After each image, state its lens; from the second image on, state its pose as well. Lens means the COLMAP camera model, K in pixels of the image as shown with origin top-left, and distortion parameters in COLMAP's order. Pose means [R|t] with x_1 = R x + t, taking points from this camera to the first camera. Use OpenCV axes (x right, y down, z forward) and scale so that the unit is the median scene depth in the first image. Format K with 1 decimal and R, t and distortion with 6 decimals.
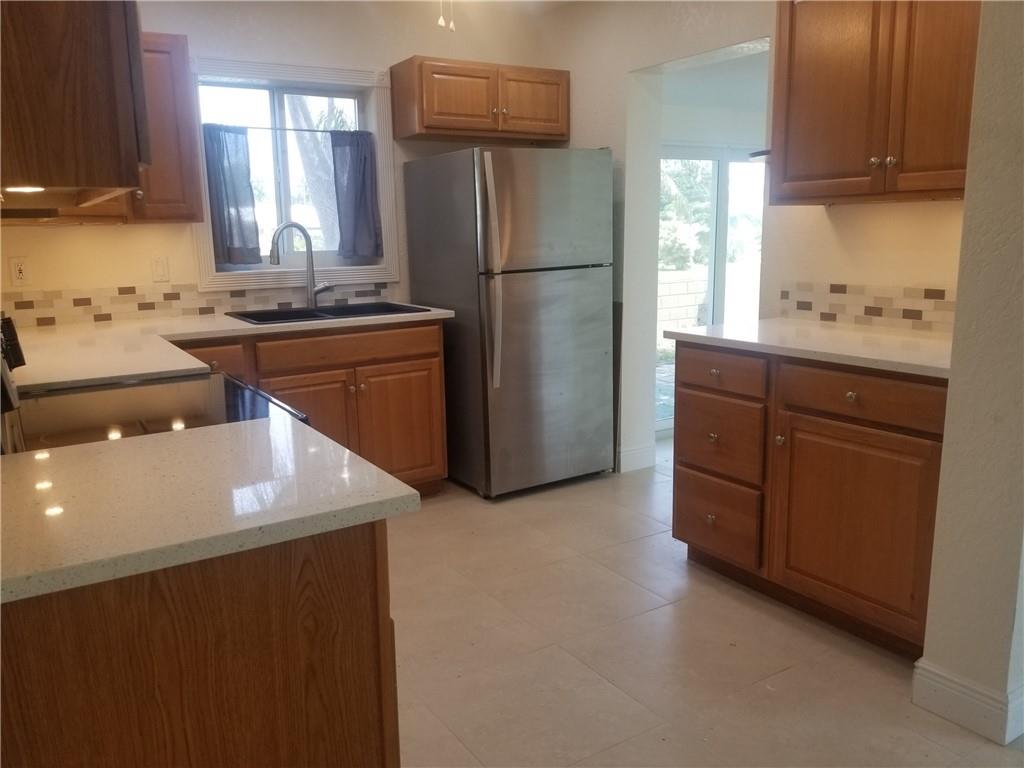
lens RADIAL K [[780.5, 0, 511.0], [0, 780.5, 399.7], [0, 0, 1]] dist [0.098116, -0.168017]
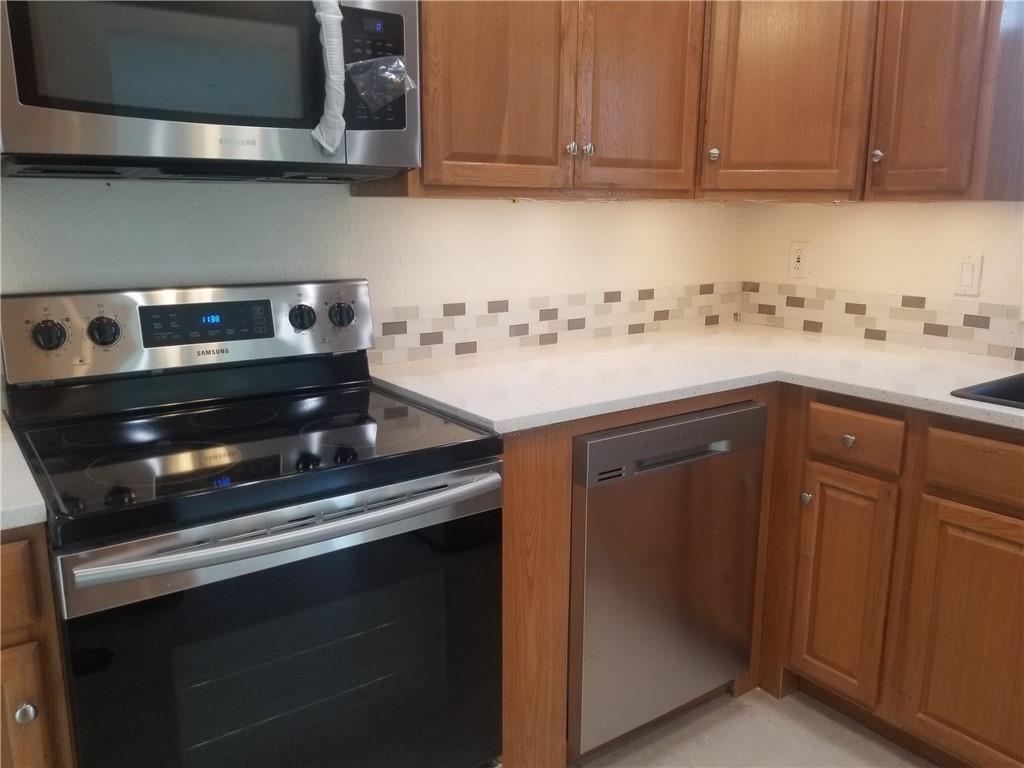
lens RADIAL K [[824.3, 0, 512.0], [0, 824.3, 384.0], [0, 0, 1]] dist [0.064467, -0.081216]
pose [[0.049762, 0.229026, -0.972148, 0.177482], [-0.215293, 0.952930, 0.213478, -0.138699], [0.975281, 0.198674, 0.096727, 0.577259]]
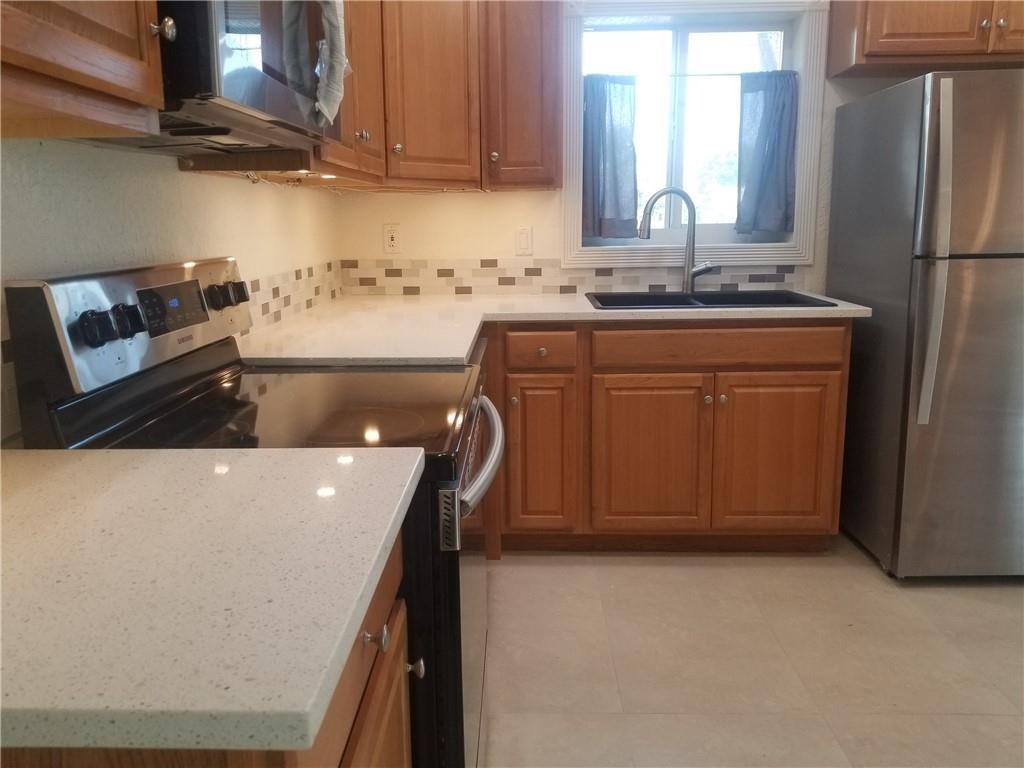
lens RADIAL K [[824.3, 0, 512.0], [0, 824.3, 384.0], [0, 0, 1]] dist [0.064467, -0.081216]
pose [[0.831059, 0.121453, -0.542761, 0.075932], [-0.123951, 0.991768, 0.032137, -0.029226], [0.542196, 0.040568, 0.839272, 0.191496]]
